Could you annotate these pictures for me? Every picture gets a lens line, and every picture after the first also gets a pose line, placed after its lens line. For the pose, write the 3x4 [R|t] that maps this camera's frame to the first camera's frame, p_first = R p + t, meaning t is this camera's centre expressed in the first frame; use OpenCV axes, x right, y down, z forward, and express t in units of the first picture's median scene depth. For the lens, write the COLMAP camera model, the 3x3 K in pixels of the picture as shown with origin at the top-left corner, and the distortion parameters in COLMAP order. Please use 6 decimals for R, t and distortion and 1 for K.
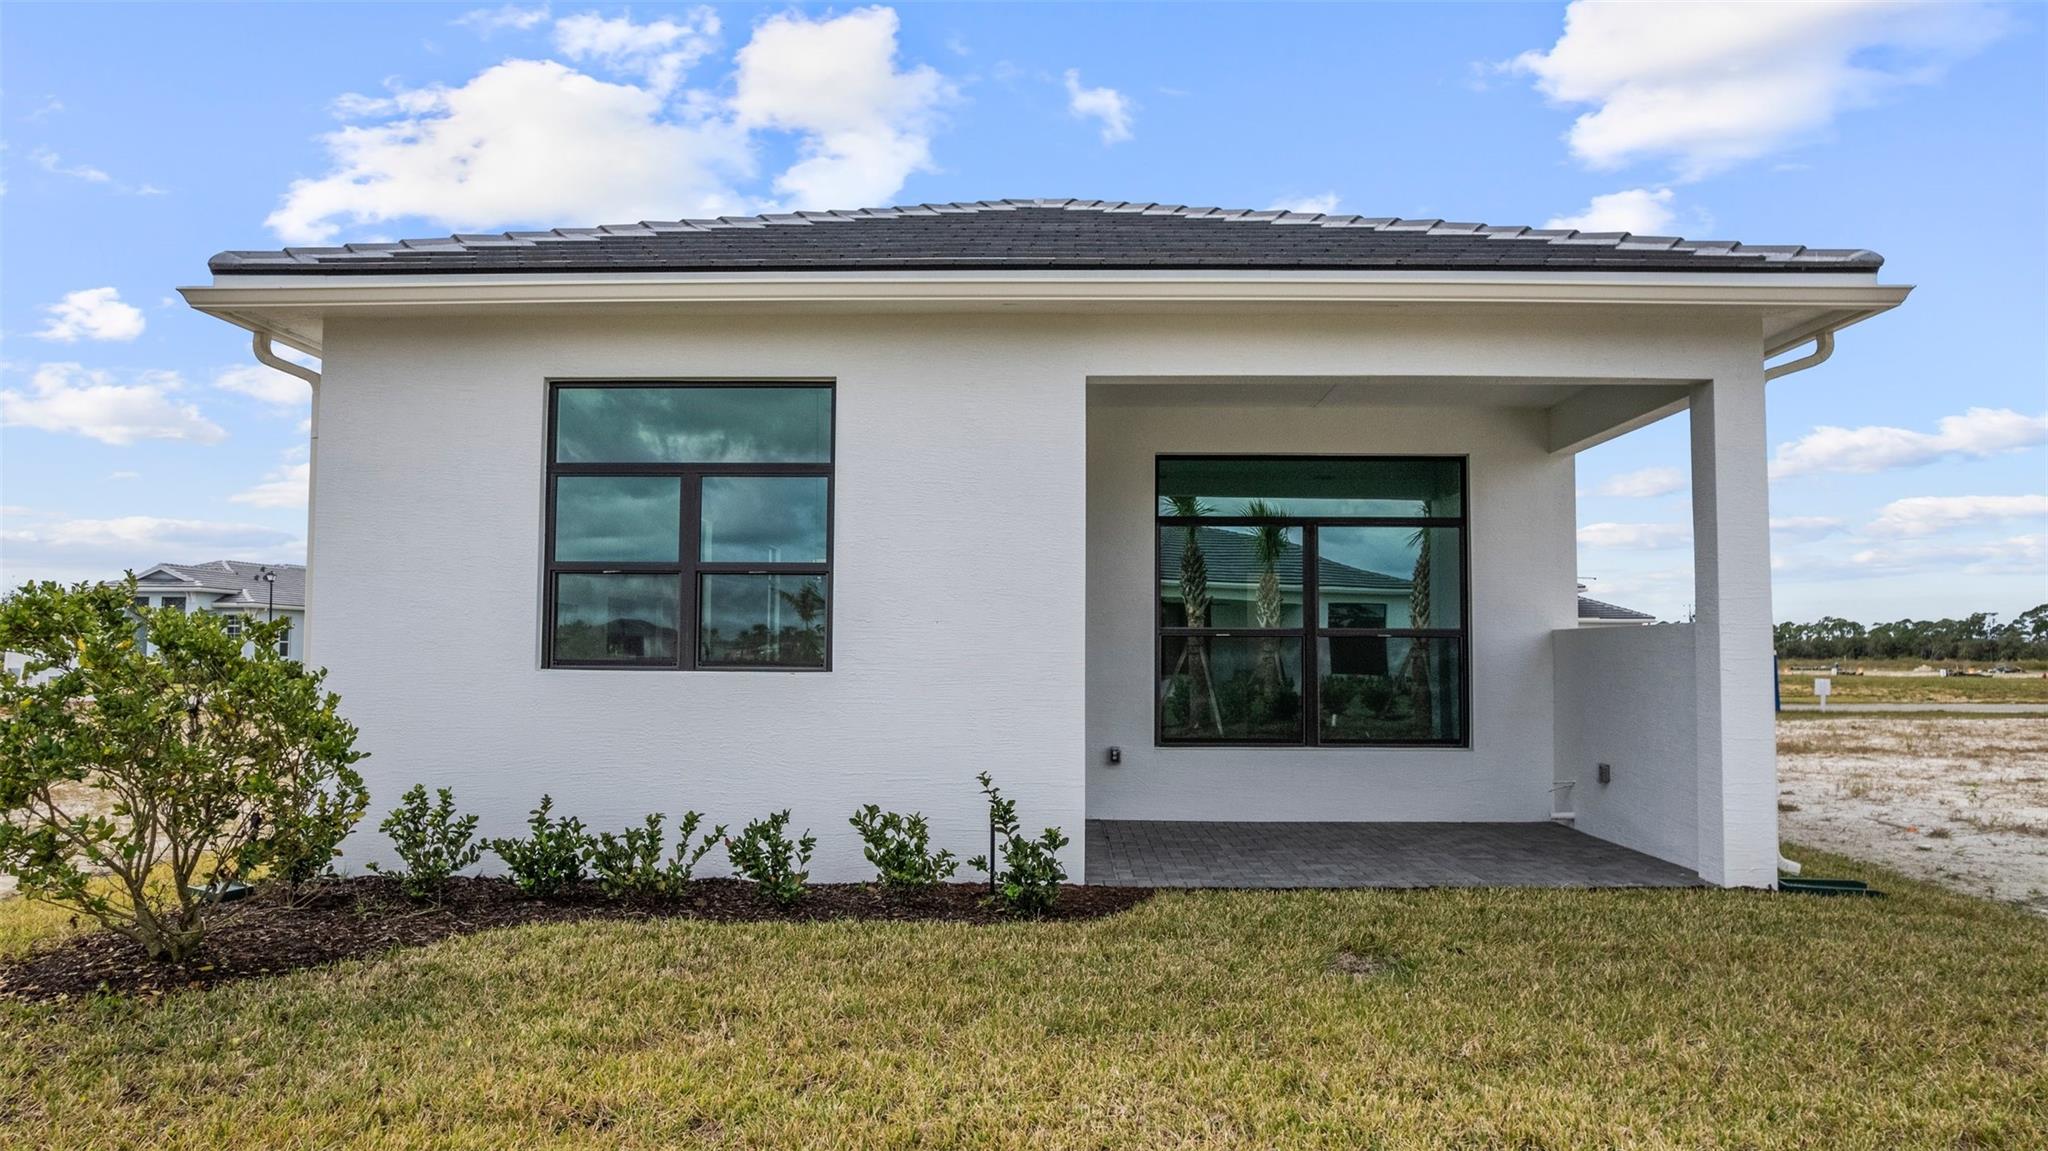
lens RADIAL K [[1316.3, 0, 1031.8], [0, 1316.3, 551.9], [0, 0, 1]] dist [0.000069, 0.002345]
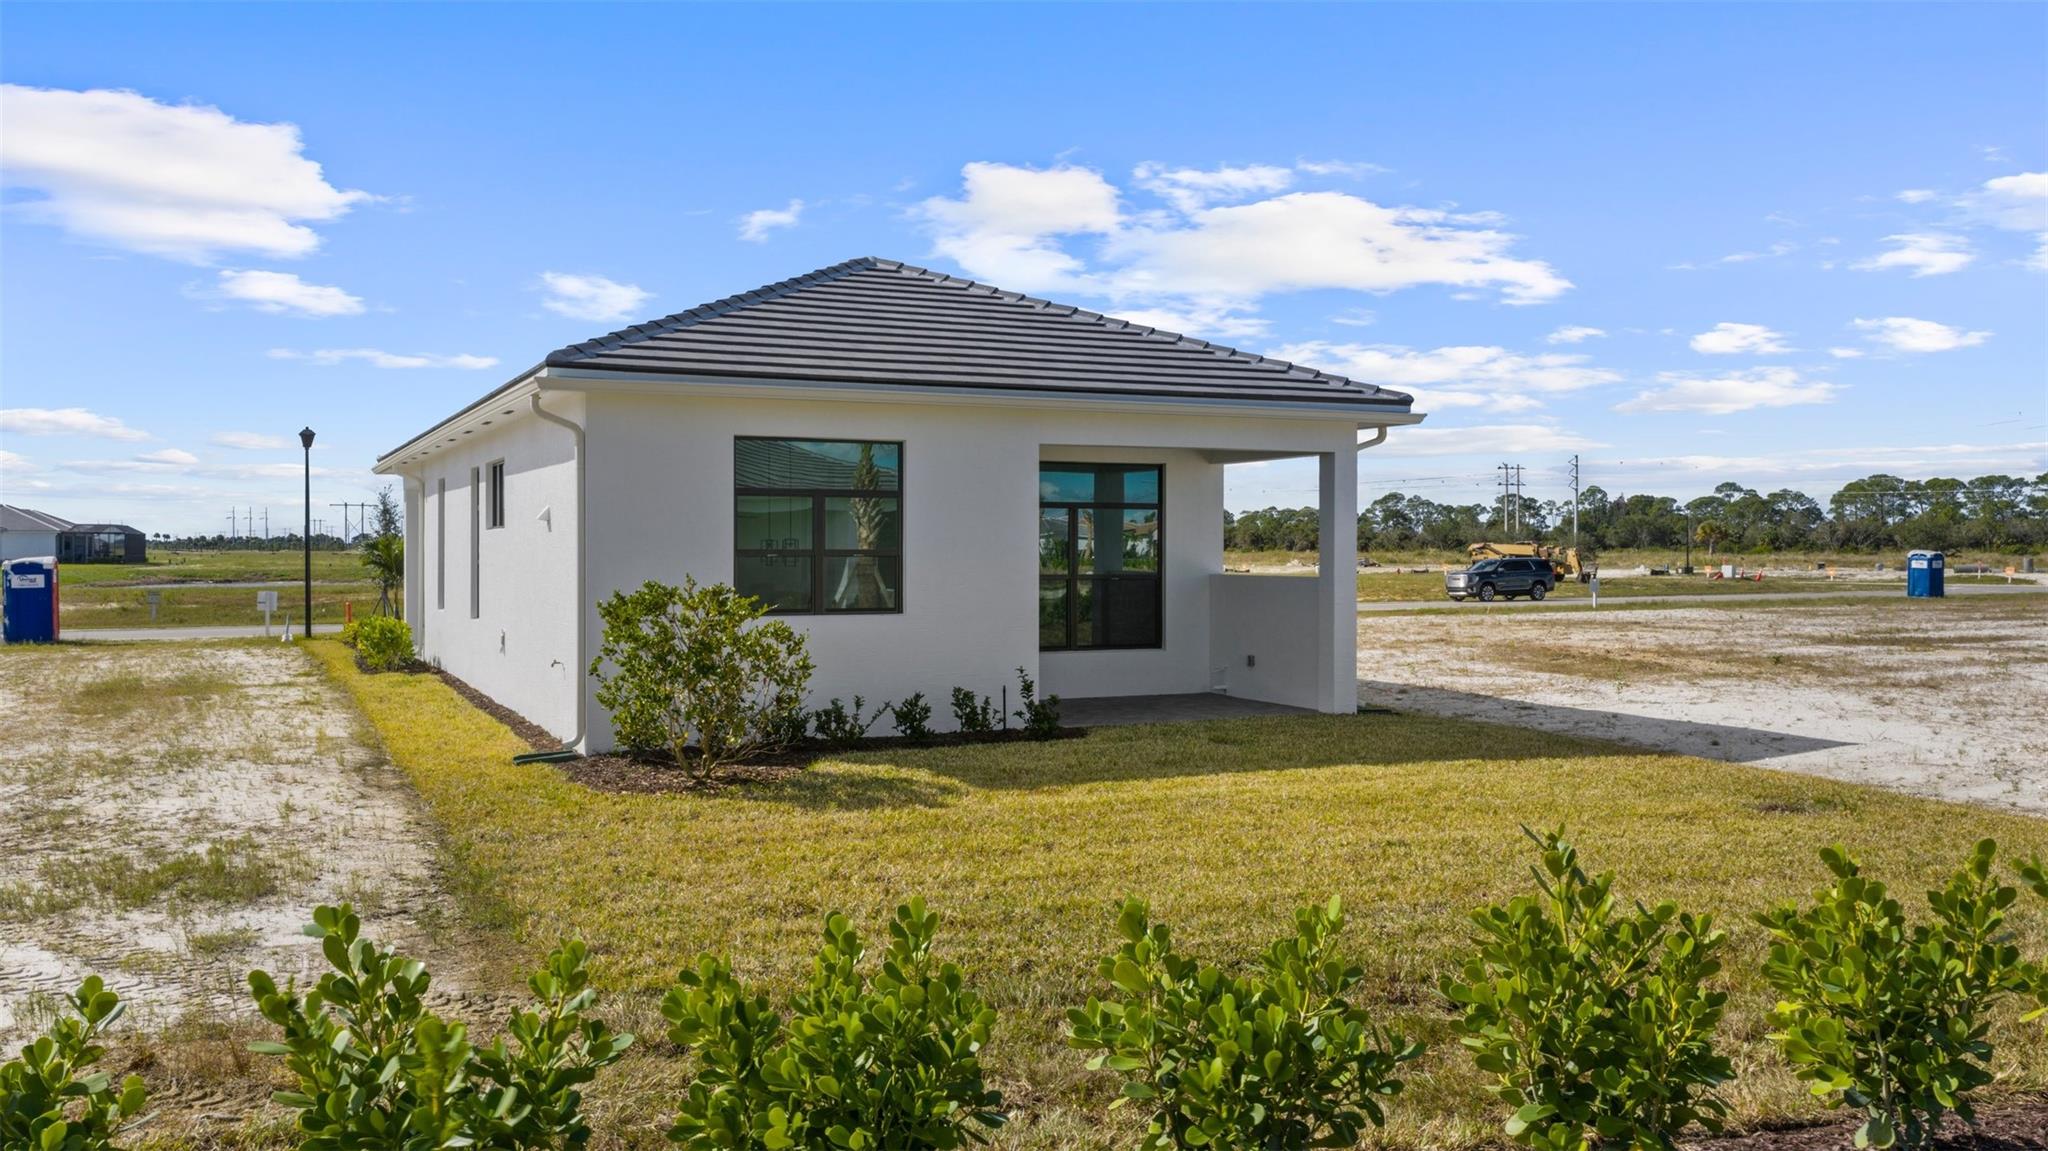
lens RADIAL K [[1719.9, 0, 1019.5], [0, 1719.9, 518.4], [0, 0, 1]] dist [0.050554, -0.001144]
pose [[0.903536, 0.001974, 0.428507, -1.032782], [-0.028229, 0.998091, 0.054924, -0.170036], [-0.427581, -0.061722, 0.901867, -1.137589]]
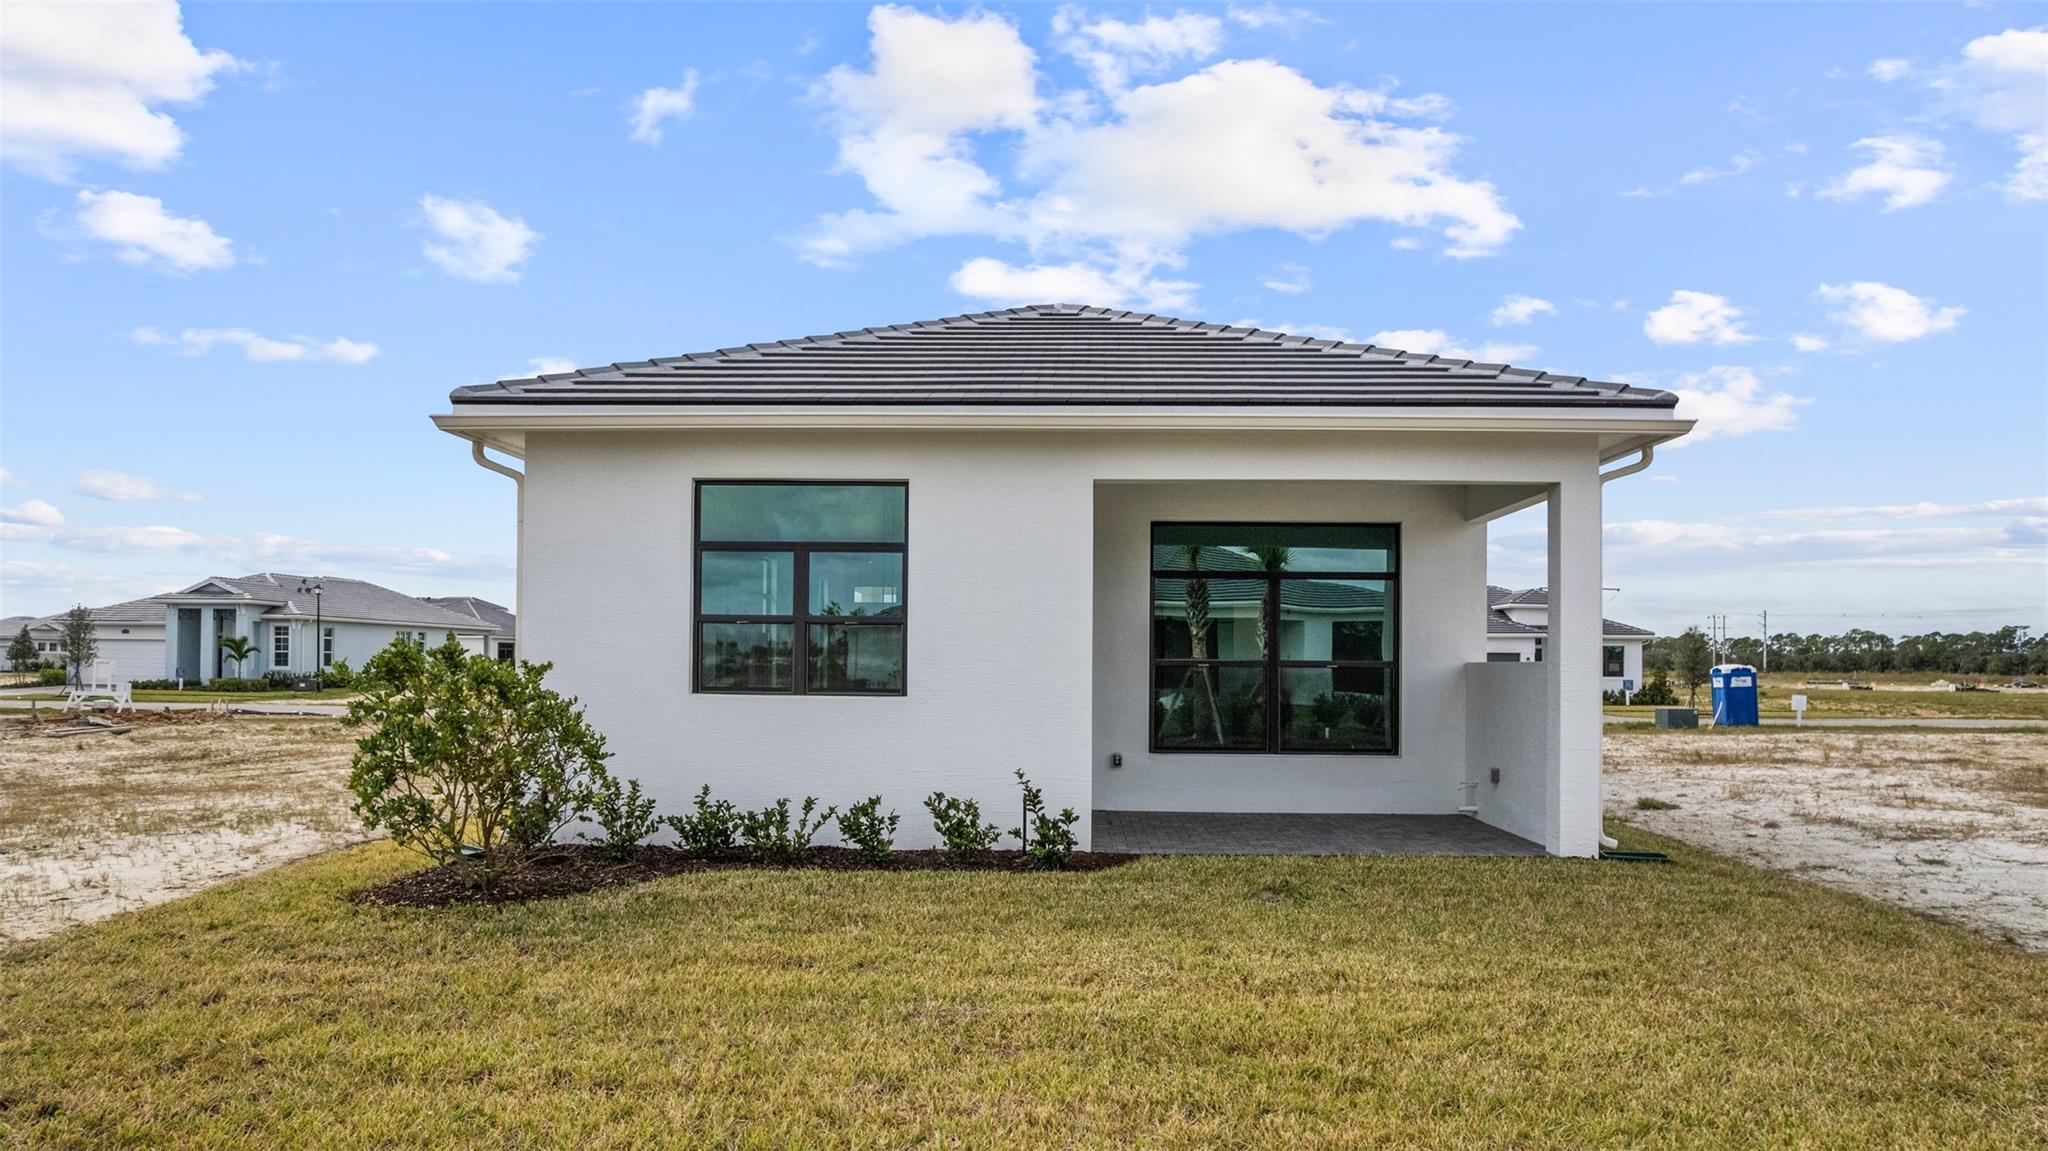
lens RADIAL K [[1329.8, 0, 1027.9], [0, 1329.8, 606.7], [0, 0, 1]] dist [0.004270, 0.001942]
pose [[0.999881, 0.002906, -0.015171, -0.005642], [-0.002378, 0.999395, 0.034704, -0.053191], [0.015263, -0.034664, 0.999282, -0.394891]]
